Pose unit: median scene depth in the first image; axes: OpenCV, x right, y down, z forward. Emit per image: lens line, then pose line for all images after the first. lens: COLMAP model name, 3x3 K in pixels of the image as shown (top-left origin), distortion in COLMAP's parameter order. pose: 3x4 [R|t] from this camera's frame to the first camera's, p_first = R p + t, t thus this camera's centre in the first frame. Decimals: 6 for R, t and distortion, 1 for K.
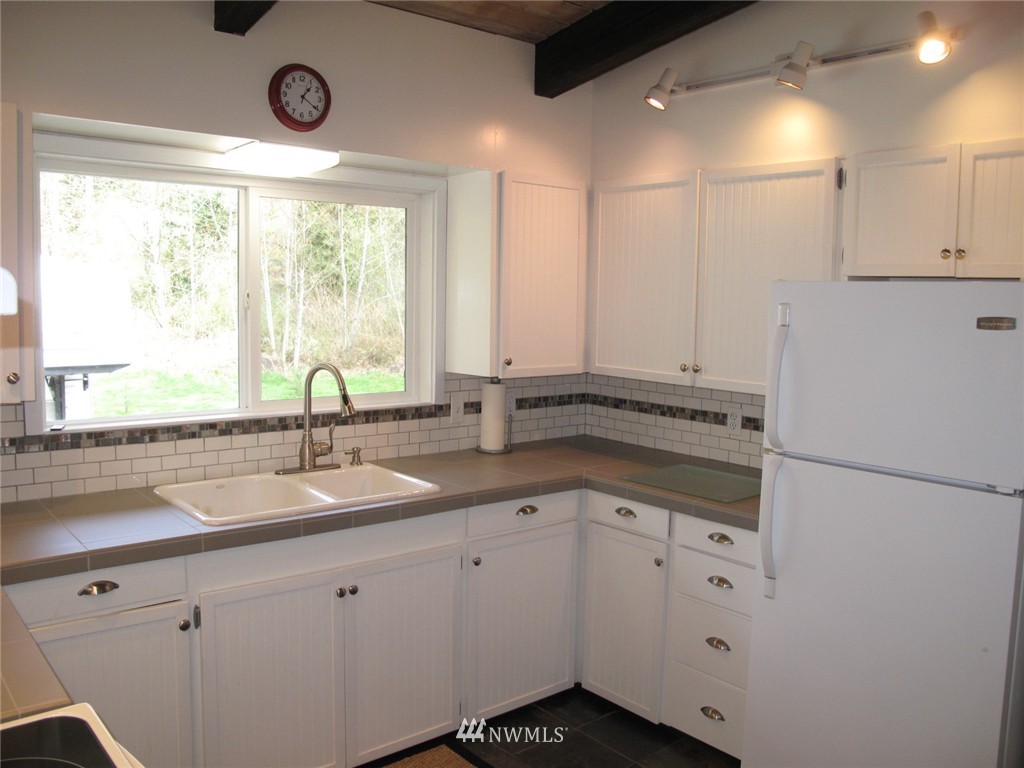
lens RADIAL K [[861.3, 0, 513.5], [0, 861.3, 379.3], [0, 0, 1]] dist [-0.117122, 0.058746]
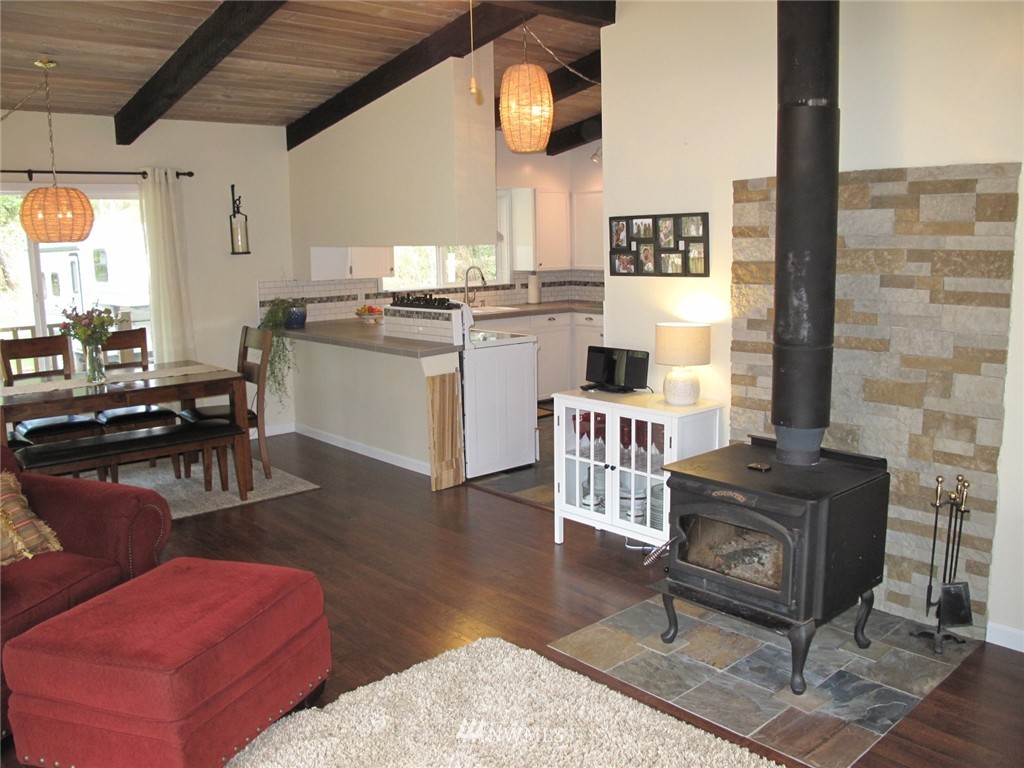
lens RADIAL K [[861.3, 0, 513.0], [0, 861.3, 380.9], [0, 0, 1]] dist [-0.117122, 0.058746]
pose [[0.998934, -0.041683, 0.019852, -0.164540], [0.040294, 0.997014, 0.065870, 0.164928], [-0.022538, -0.065000, 0.997631, -1.664762]]
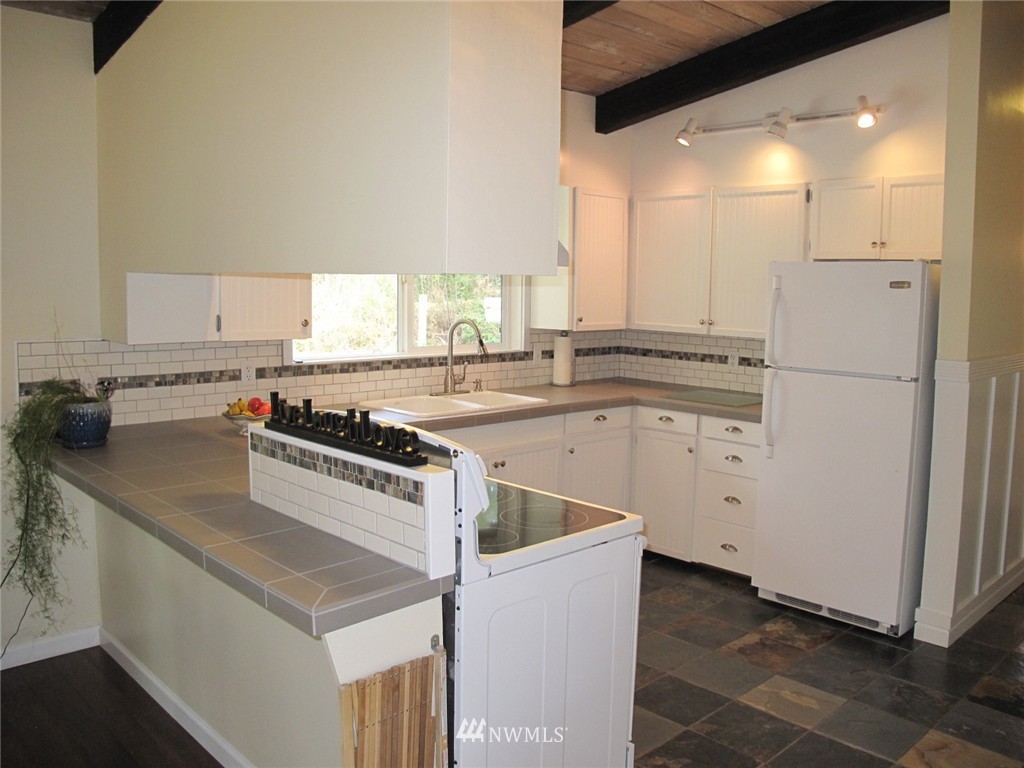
lens RADIAL K [[861.3, 0, 515.8], [0, 861.3, 382.2], [0, 0, 1]] dist [-0.117122, 0.058746]
pose [[0.998051, -0.012059, 0.061232, -0.222714], [0.010951, 0.999771, 0.018404, 0.062527], [-0.061440, -0.017698, 0.997954, -0.471316]]
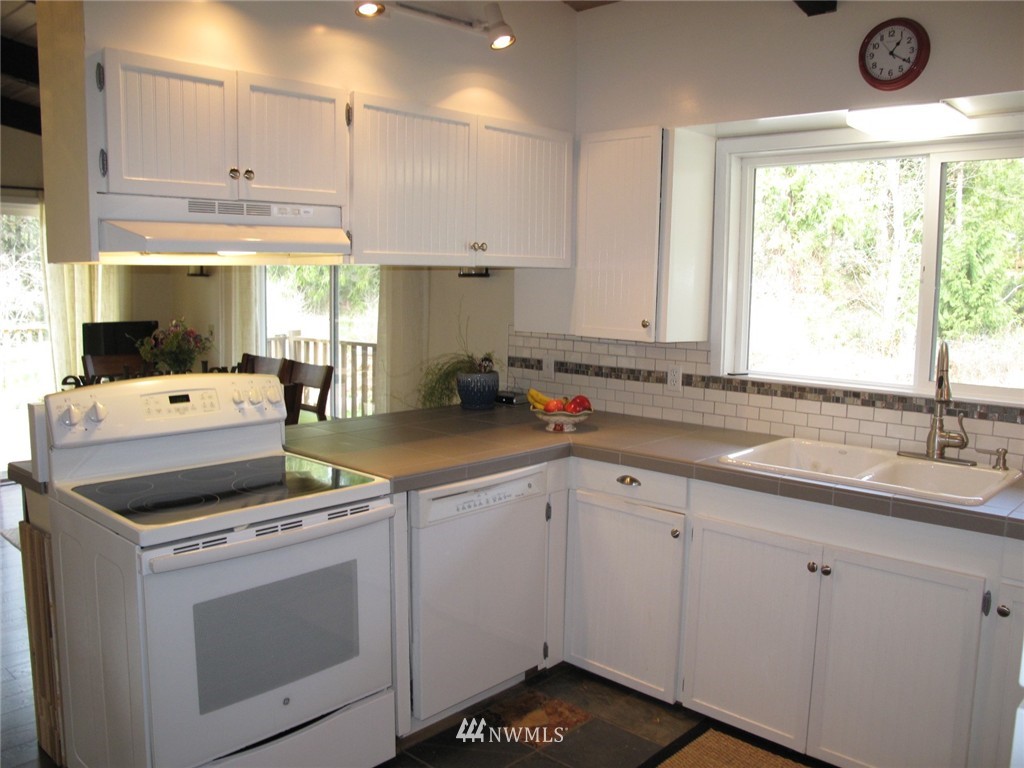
lens RADIAL K [[861.3, 0, 511.8], [0, 861.3, 385.3], [0, 0, 1]] dist [-0.117122, 0.058746]
pose [[0.105391, 0.106582, -0.988703, 0.596606], [-0.101434, 0.990206, 0.095932, -0.011789], [0.989244, 0.090177, 0.115169, 0.457251]]
